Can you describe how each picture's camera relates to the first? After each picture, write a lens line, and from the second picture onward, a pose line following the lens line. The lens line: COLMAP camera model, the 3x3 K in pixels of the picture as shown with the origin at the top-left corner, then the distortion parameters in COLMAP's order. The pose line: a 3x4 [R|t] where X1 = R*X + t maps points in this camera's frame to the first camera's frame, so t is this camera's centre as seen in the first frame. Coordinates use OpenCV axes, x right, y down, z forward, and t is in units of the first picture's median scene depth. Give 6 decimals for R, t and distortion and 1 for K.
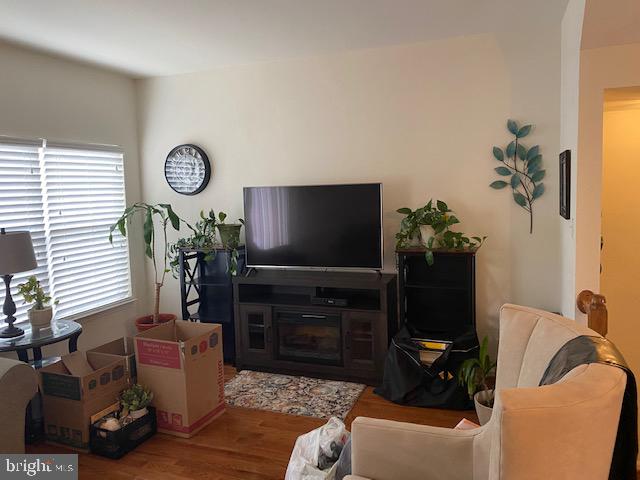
lens RADIAL K [[481.4, 0, 321.3], [0, 481.4, 236.4], [0, 0, 1]] dist [0.038552, -0.074498]
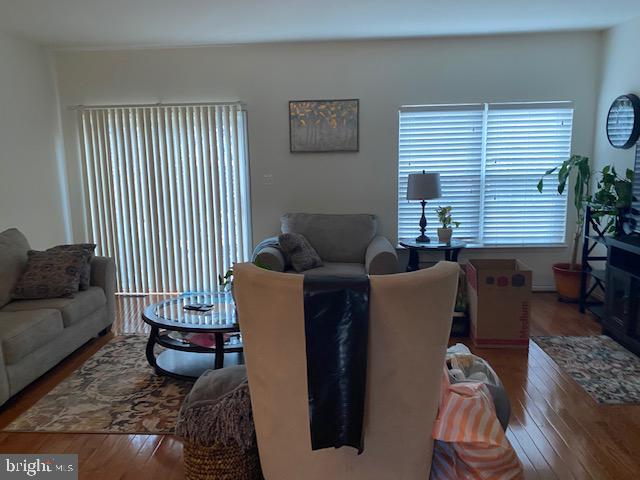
lens RADIAL K [[481.4, 0, 321.3], [0, 481.4, 236.4], [0, 0, 1]] dist [0.038552, -0.074498]
pose [[0.305568, 0.182029, -0.934609, 0.546938], [-0.087700, 0.982764, 0.162735, -0.022277], [0.948123, 0.032238, 0.316265, 0.167965]]
